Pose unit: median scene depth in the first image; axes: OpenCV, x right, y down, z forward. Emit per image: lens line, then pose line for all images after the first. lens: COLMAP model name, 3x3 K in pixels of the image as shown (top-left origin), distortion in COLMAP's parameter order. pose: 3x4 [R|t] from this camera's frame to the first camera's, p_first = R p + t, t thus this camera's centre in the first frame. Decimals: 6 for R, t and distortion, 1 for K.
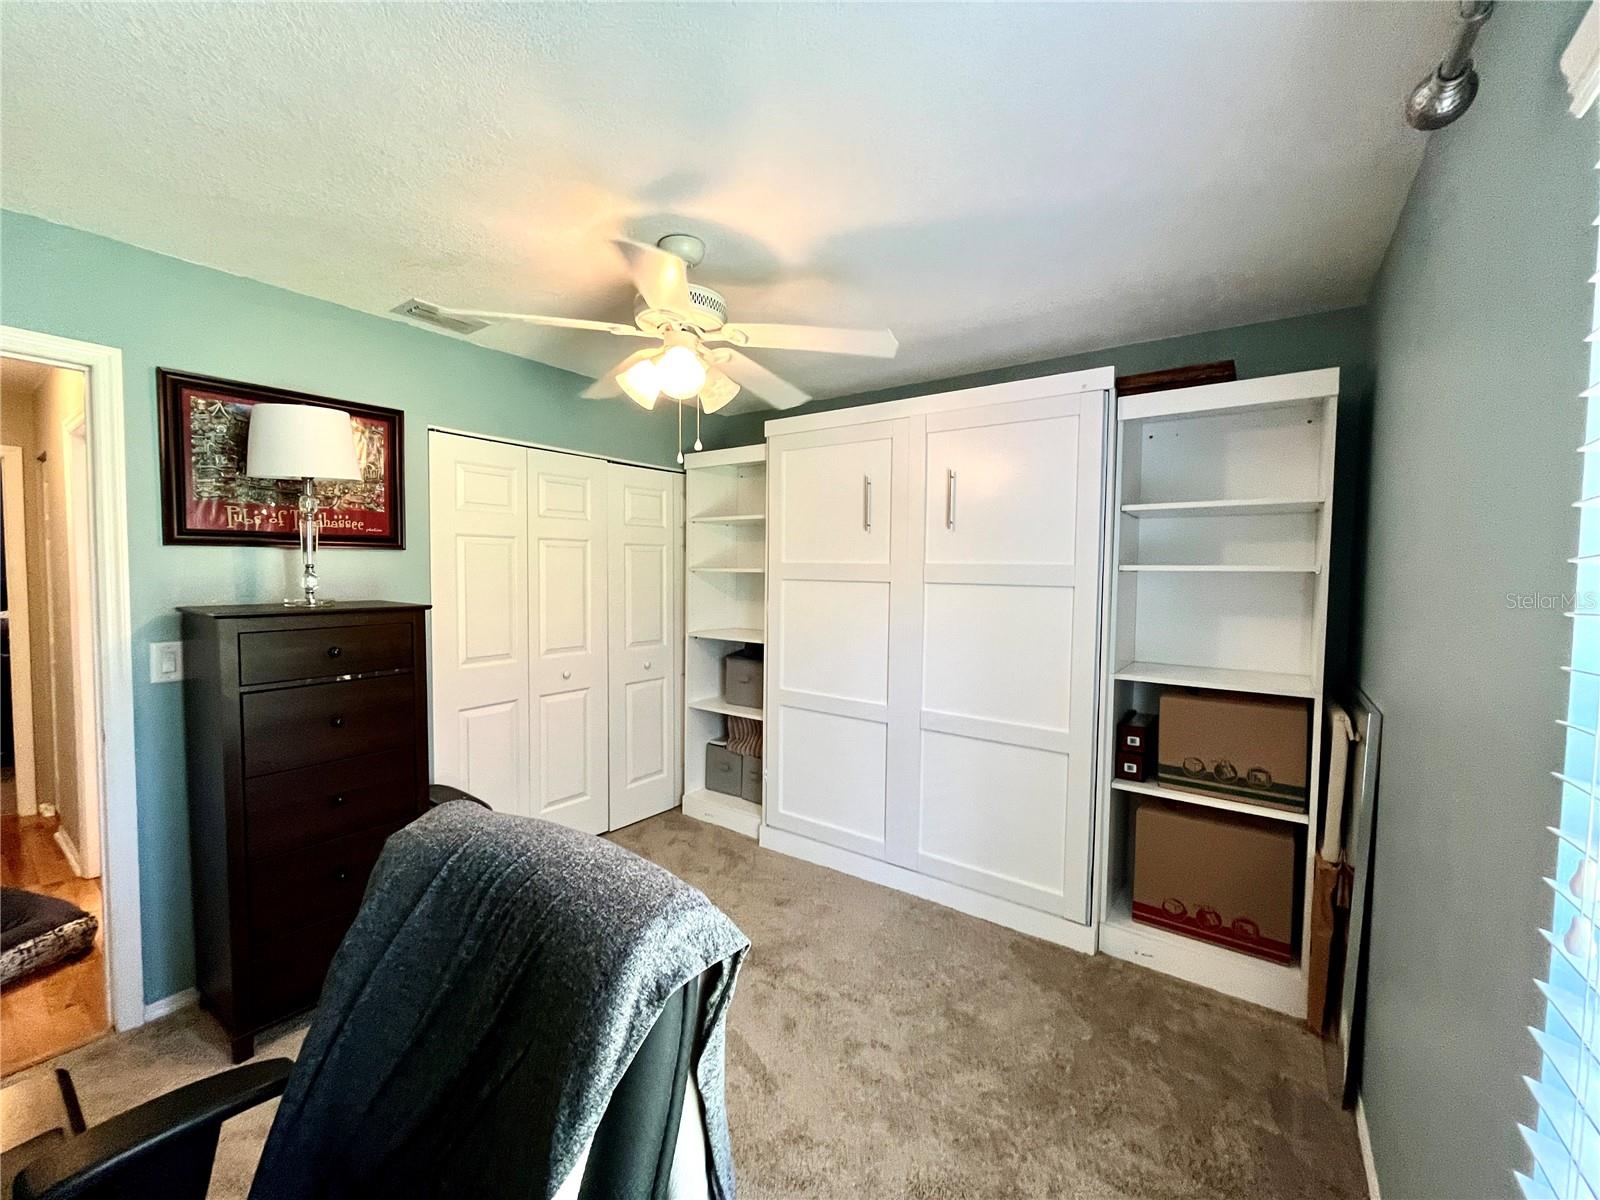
lens RADIAL K [[645.1, 0, 800.0], [0, 645.1, 600.0], [0, 0, 1]] dist [-0.002349, -0.000296]
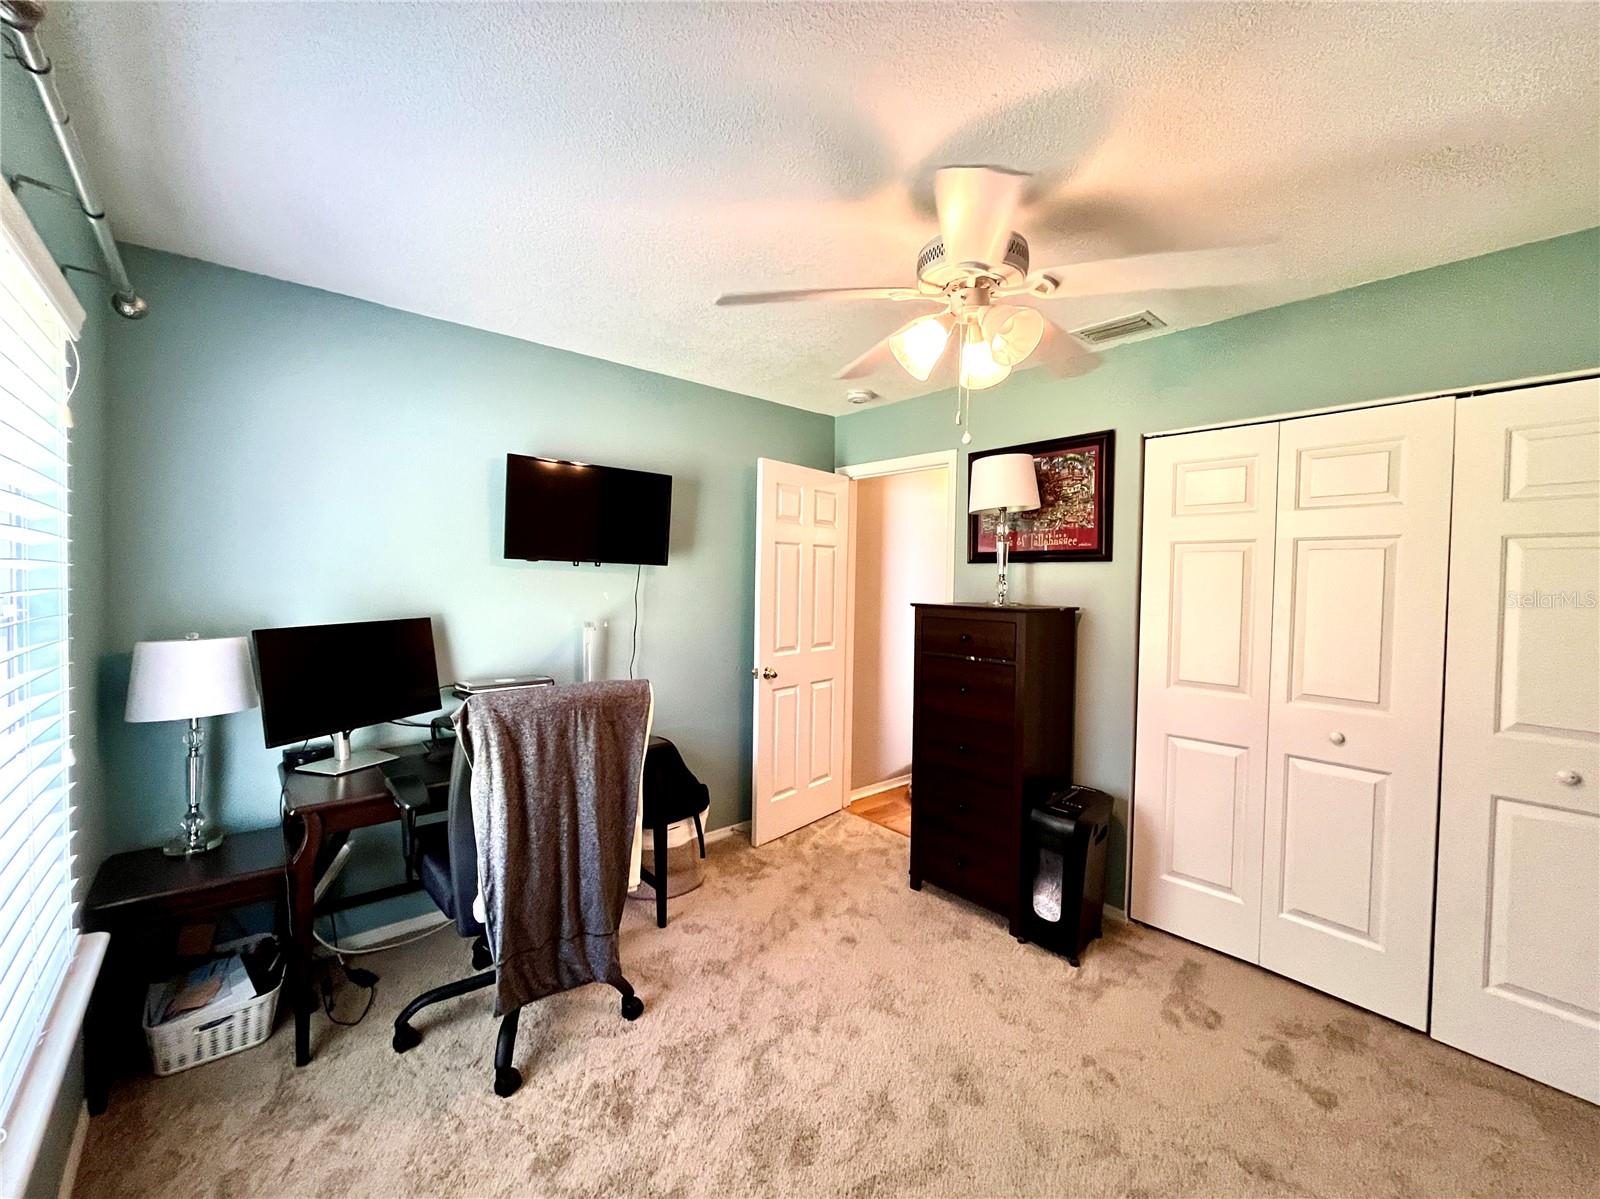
lens RADIAL K [[645.1, 0, 800.0], [0, 645.1, 599.5], [0, 0, 1]] dist [-0.002349, -0.000296]
pose [[-0.231626, 0.013113, -0.972717, 0.543508], [-0.070000, 0.997092, 0.030110, -0.012612], [0.970283, 0.075065, -0.230035, 0.782384]]
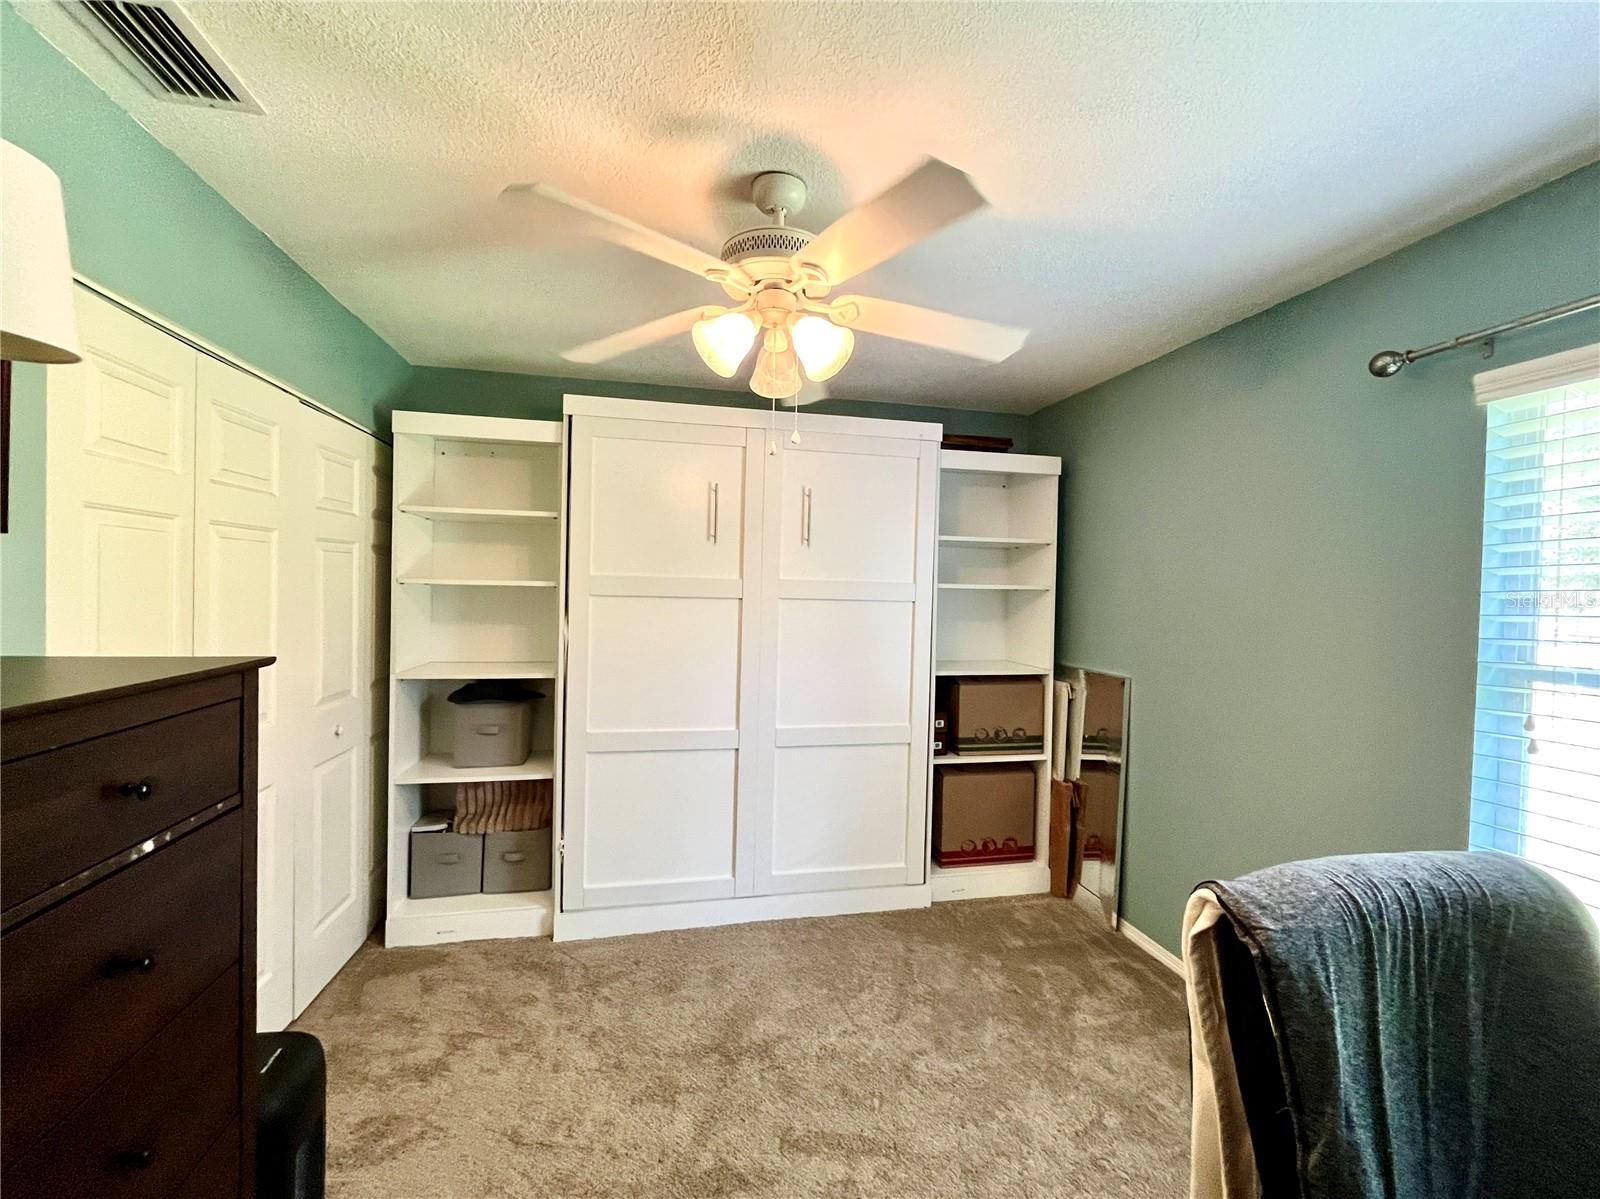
lens RADIAL K [[659.9, 0, 800.0], [0, 659.9, 599.5], [0, 0, 1]] dist [-0.000291, 0.000067]
pose [[0.666798, -0.010384, 0.745166, -0.606384], [0.023435, 0.999701, -0.007039, -0.019647], [-0.744870, 0.022156, 0.666842, 0.336436]]
